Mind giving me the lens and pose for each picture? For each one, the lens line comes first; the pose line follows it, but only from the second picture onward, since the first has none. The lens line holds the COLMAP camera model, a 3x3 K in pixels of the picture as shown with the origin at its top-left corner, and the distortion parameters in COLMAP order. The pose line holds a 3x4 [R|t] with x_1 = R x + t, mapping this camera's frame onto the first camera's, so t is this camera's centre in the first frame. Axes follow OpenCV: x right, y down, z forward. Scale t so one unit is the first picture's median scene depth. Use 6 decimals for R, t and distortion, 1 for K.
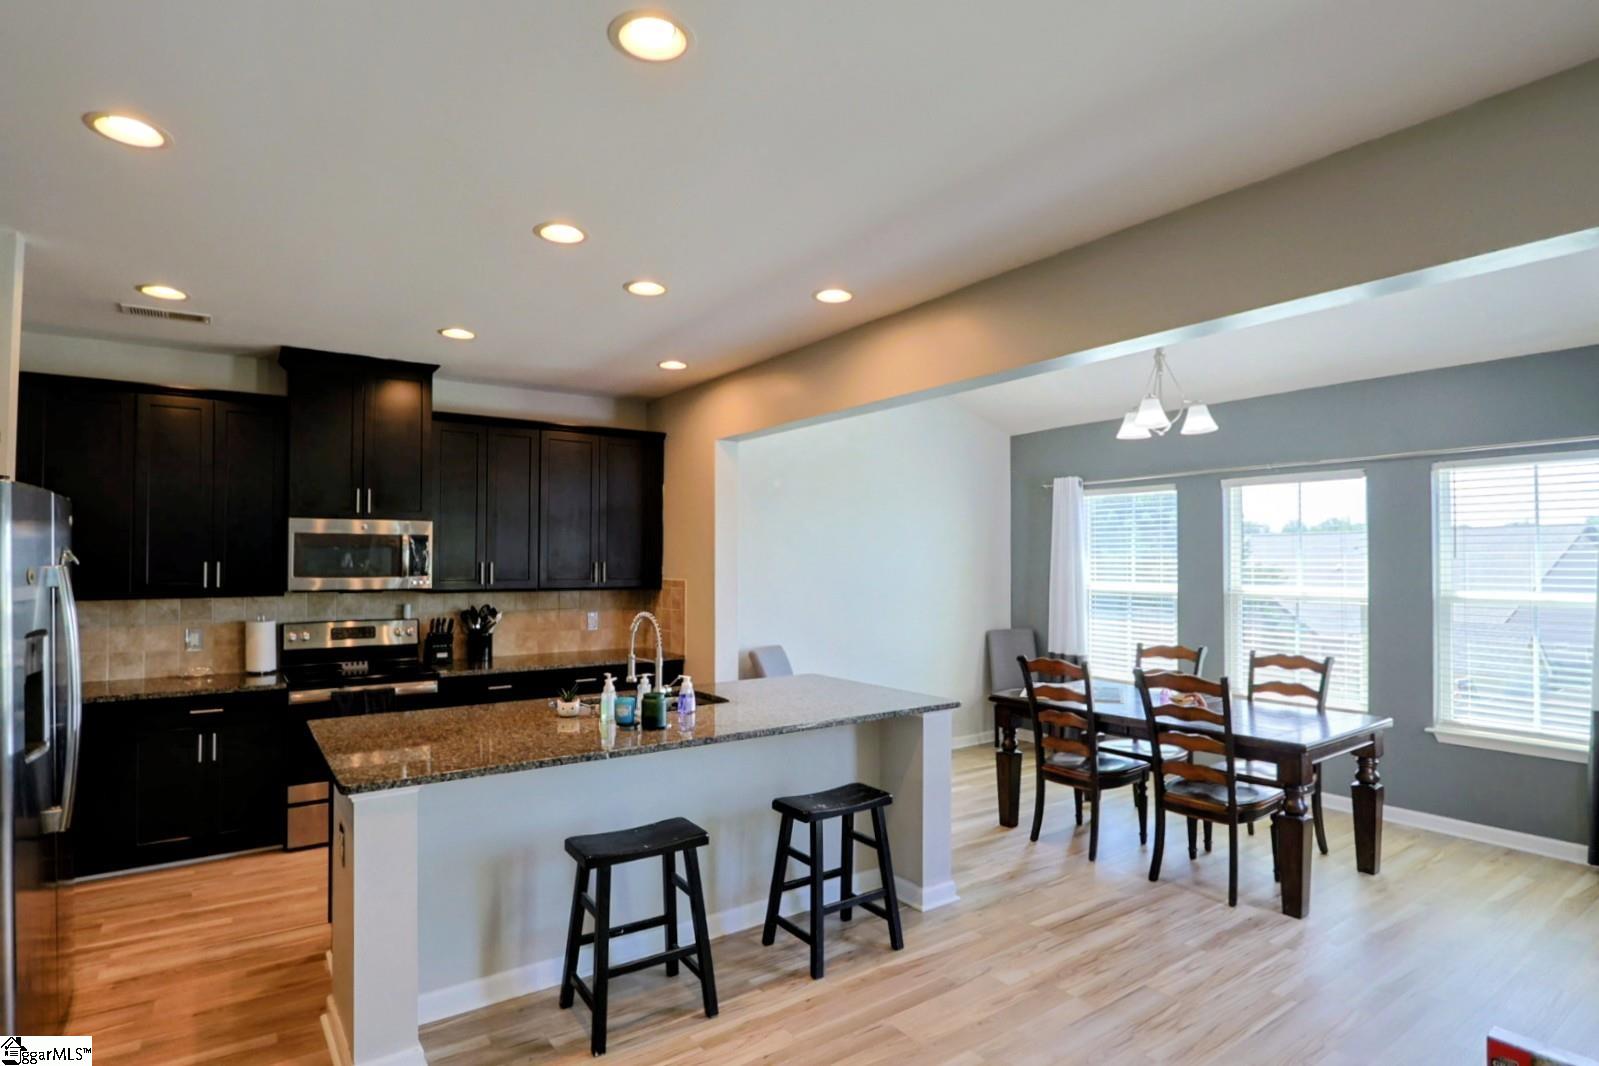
lens RADIAL K [[826.5, 0, 797.3], [0, 826.5, 543.4], [0, 0, 1]] dist [-0.015680, -0.000266]
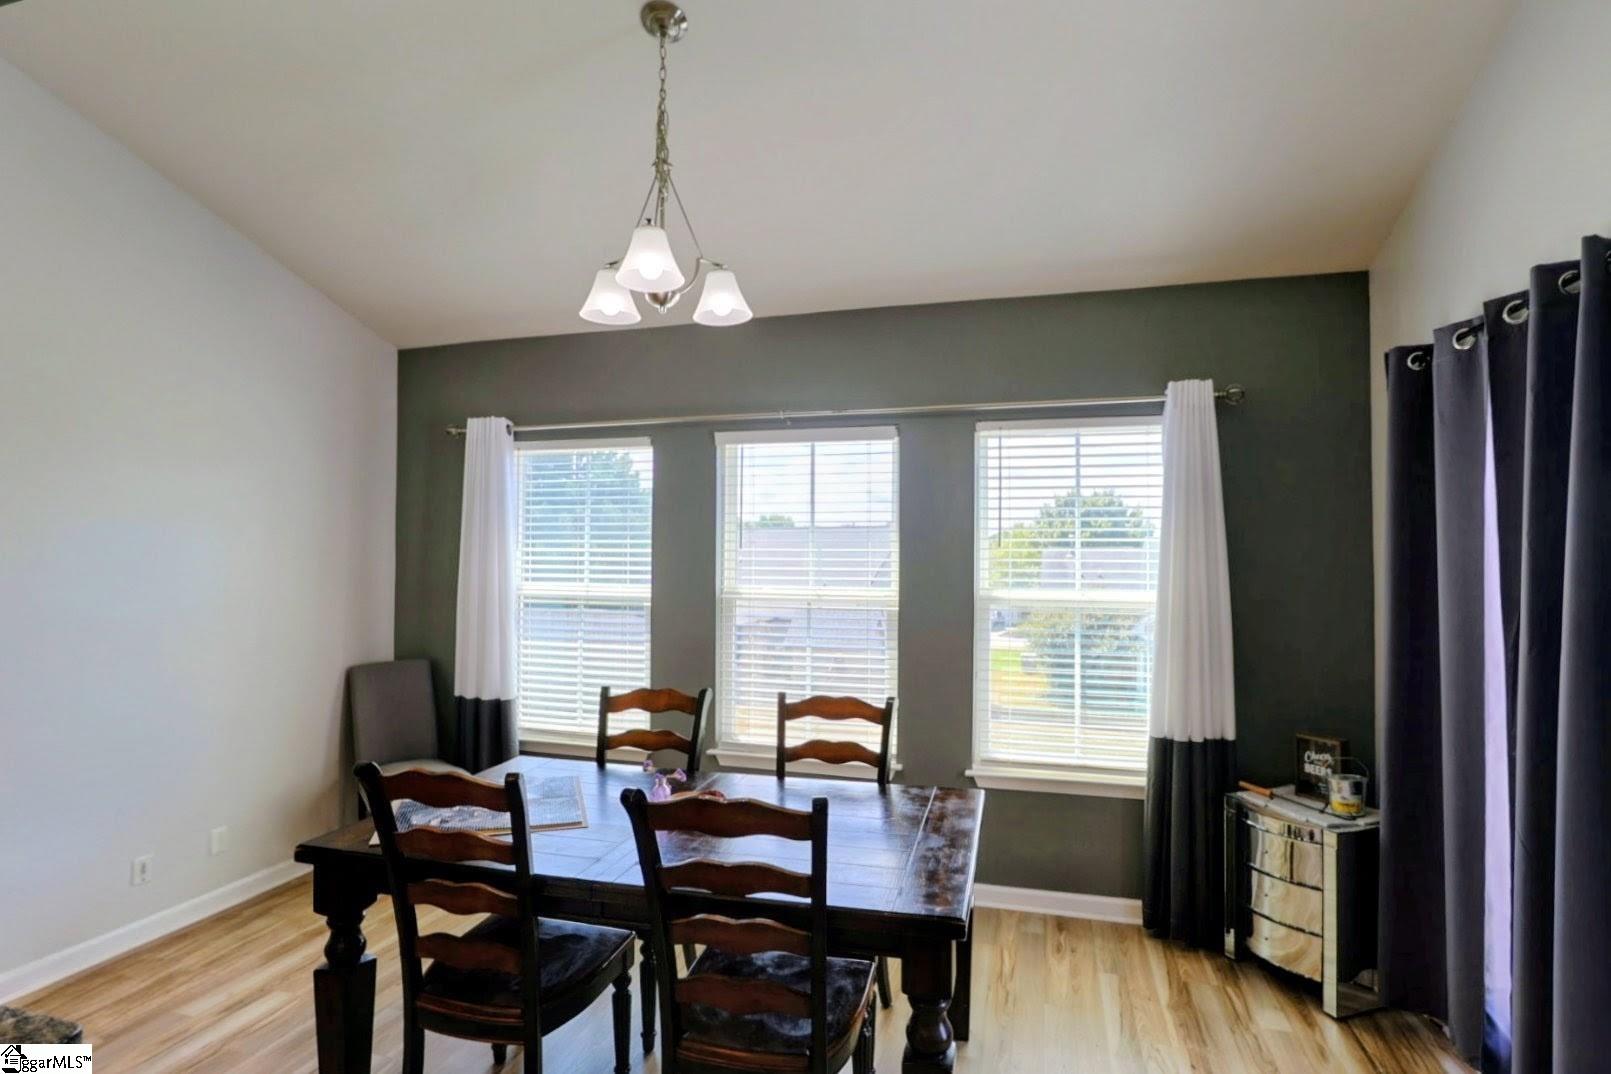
lens RADIAL K [[832.7, 0, 806.0], [0, 832.7, 540.6], [0, 0, 1]] dist [-0.015680, -0.000266]
pose [[0.781617, 0.010070, 0.623678, 0.179947], [-0.013404, 0.999910, 0.000653, 0.014610], [-0.623615, -0.008870, 0.781681, 0.518779]]
